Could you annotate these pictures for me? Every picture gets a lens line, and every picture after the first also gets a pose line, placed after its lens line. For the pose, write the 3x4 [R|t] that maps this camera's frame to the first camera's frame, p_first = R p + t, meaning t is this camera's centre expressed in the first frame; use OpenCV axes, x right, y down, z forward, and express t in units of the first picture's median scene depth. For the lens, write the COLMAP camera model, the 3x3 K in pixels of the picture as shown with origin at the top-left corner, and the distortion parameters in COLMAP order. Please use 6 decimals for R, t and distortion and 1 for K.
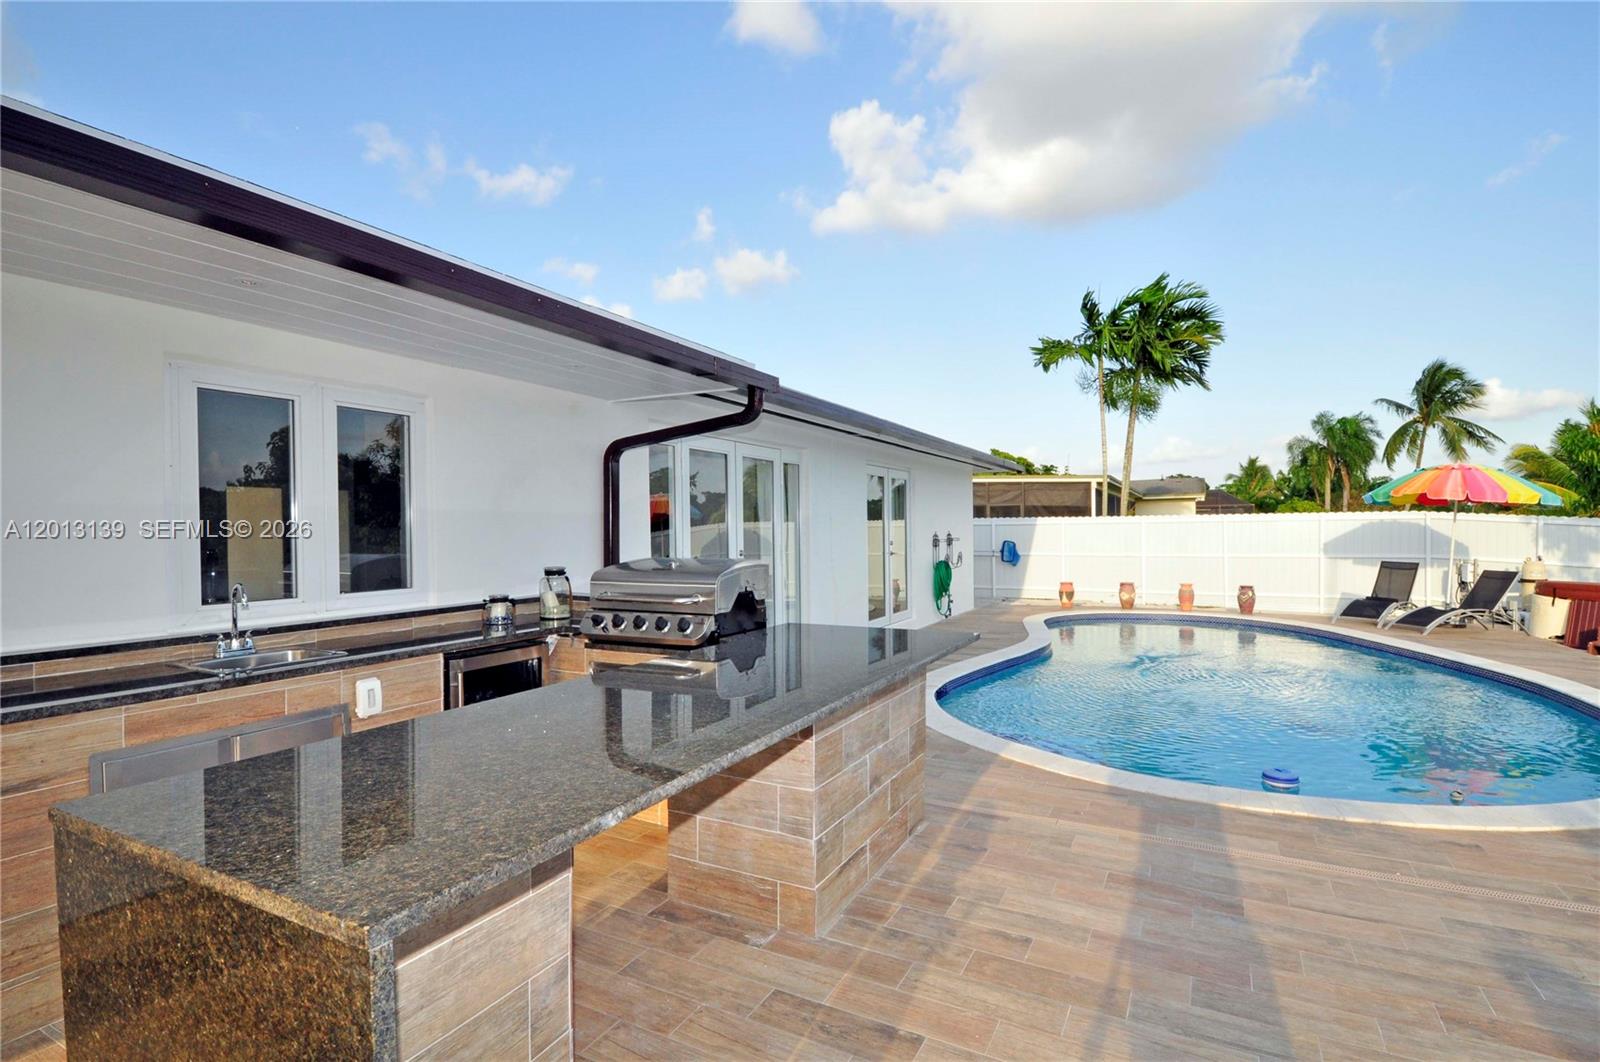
lens RADIAL K [[788.6, 0, 799.1], [0, 788.6, 530.5], [0, 0, 1]] dist [-0.001994, -0.007197]
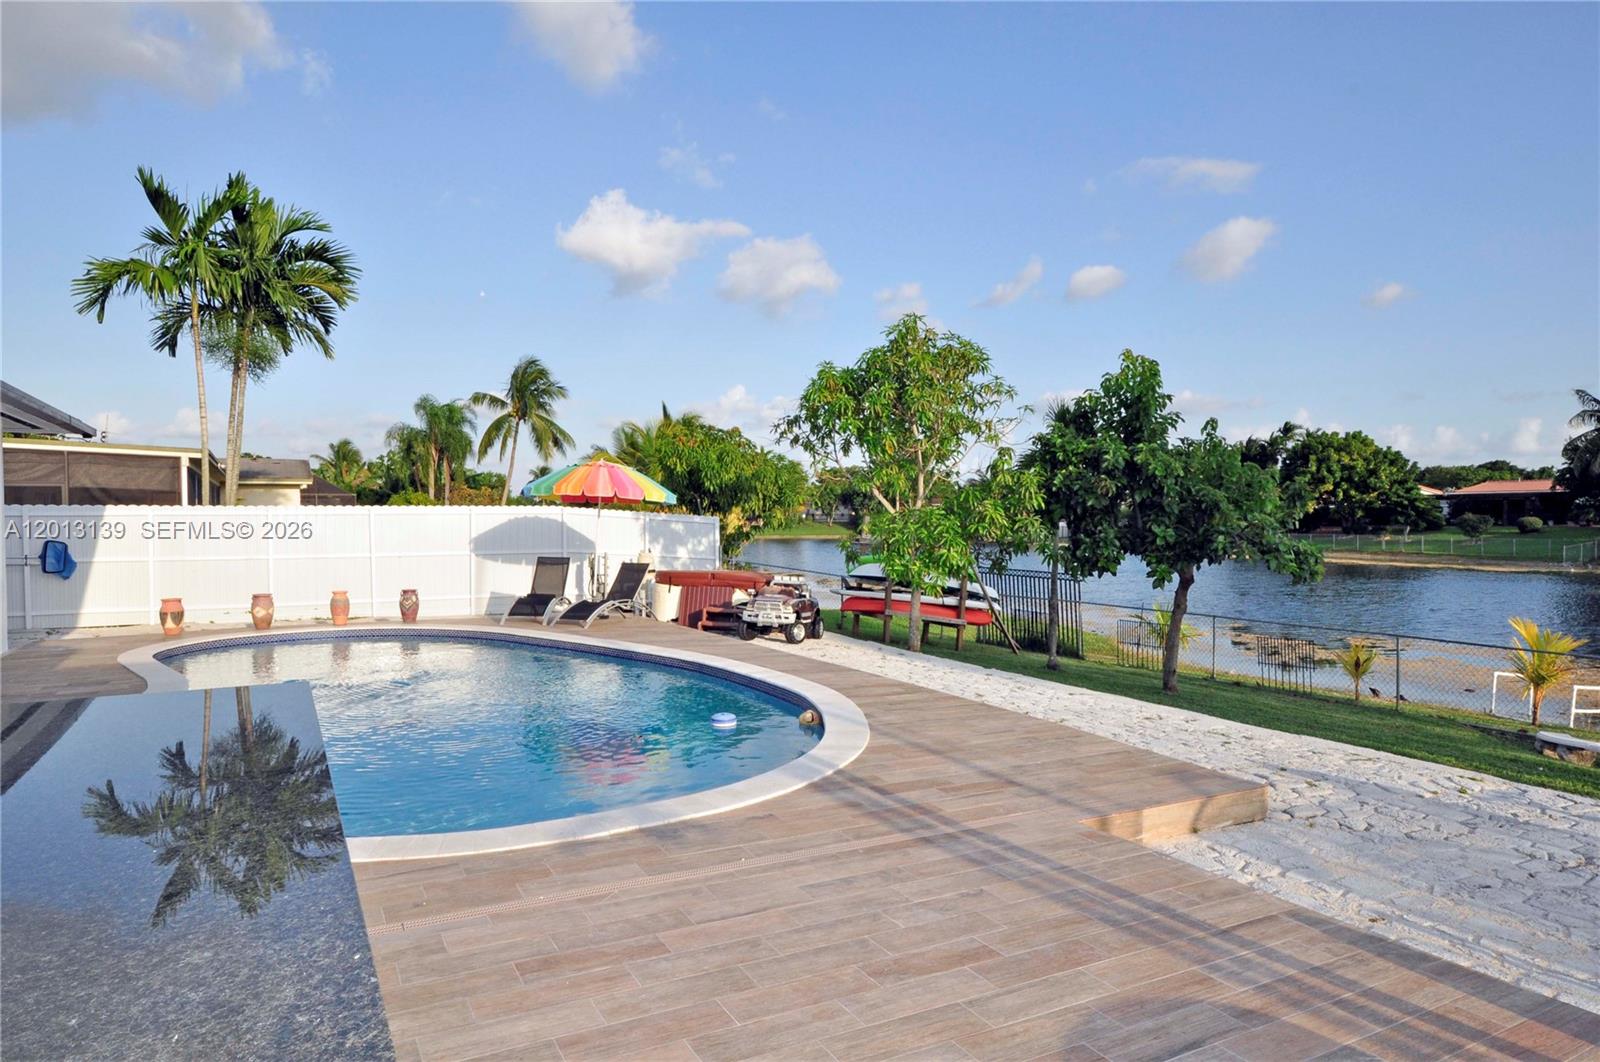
lens RADIAL K [[954.0, 0, 798.6], [0, 954.0, 542.3], [0, 0, 1]] dist [-0.005892, -0.001711]
pose [[0.554601, -0.013498, 0.832007, -0.053114], [-0.002001, 0.999844, 0.017555, -0.000604], [-0.832114, -0.011401, 0.554488, 0.055878]]
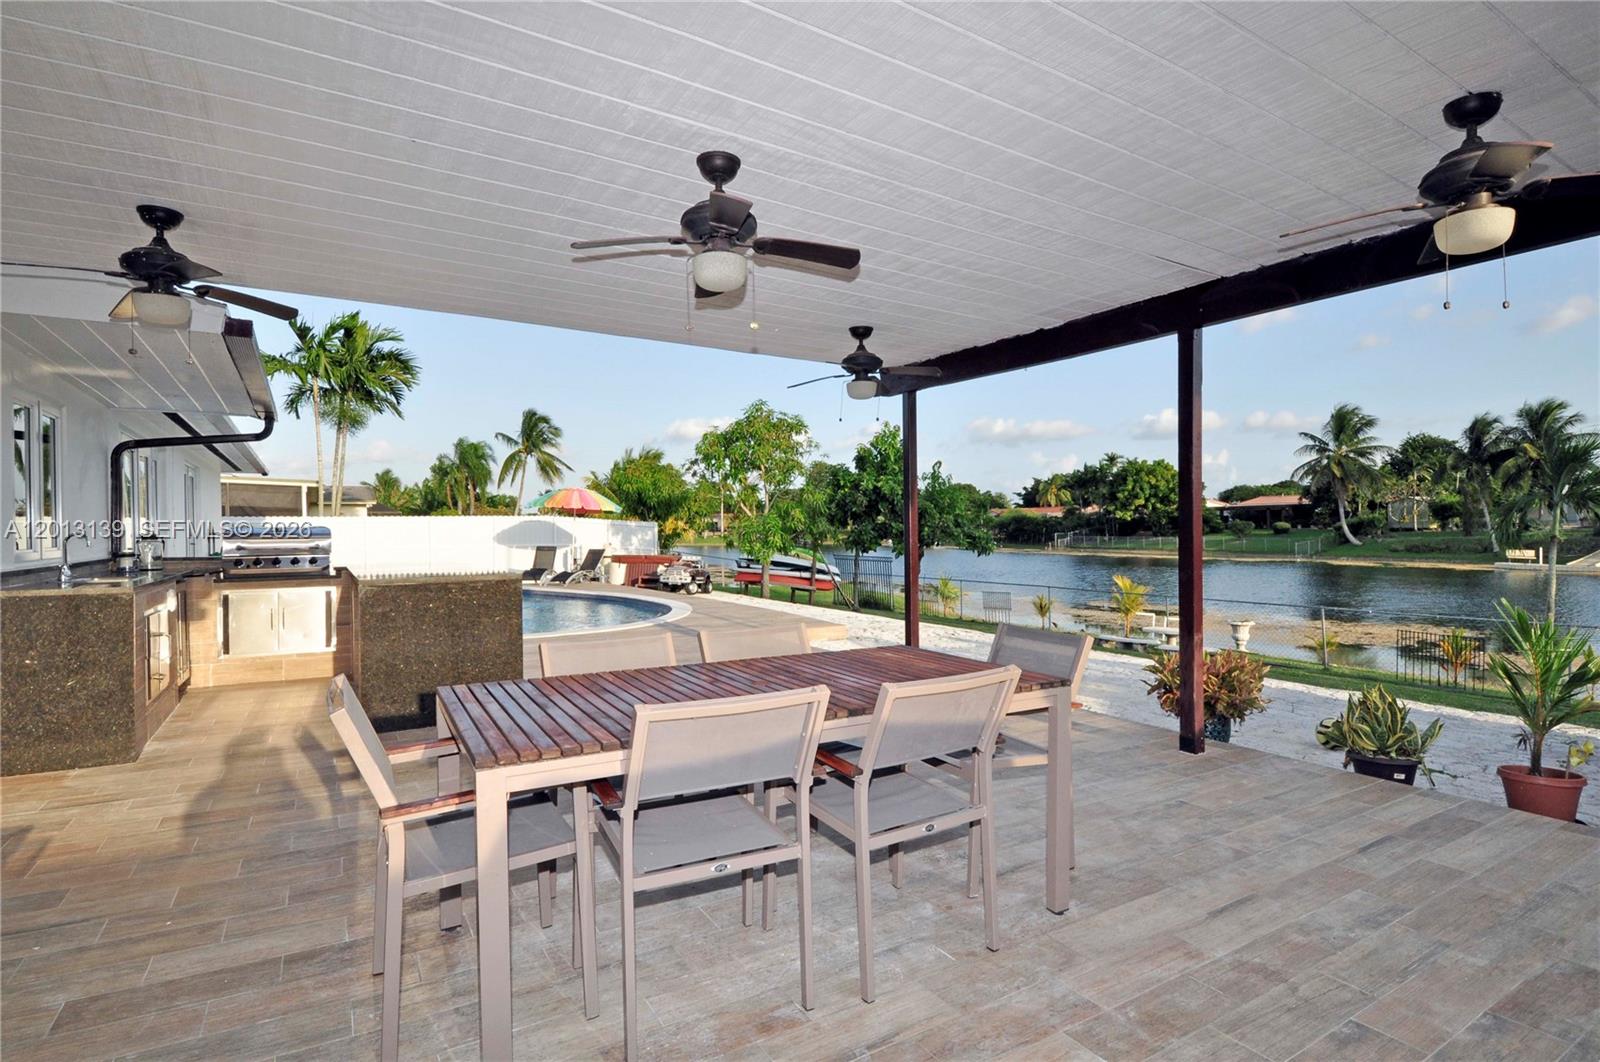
lens RADIAL K [[788.6, 0, 797.6], [0, 788.6, 526.0], [0, 0, 1]] dist [-0.001994, -0.007197]
pose [[0.517781, 0.007872, 0.855477, -0.277578], [0.006572, 0.999892, -0.013179, 0.017744], [-0.855488, 0.012446, 0.517673, -0.219174]]
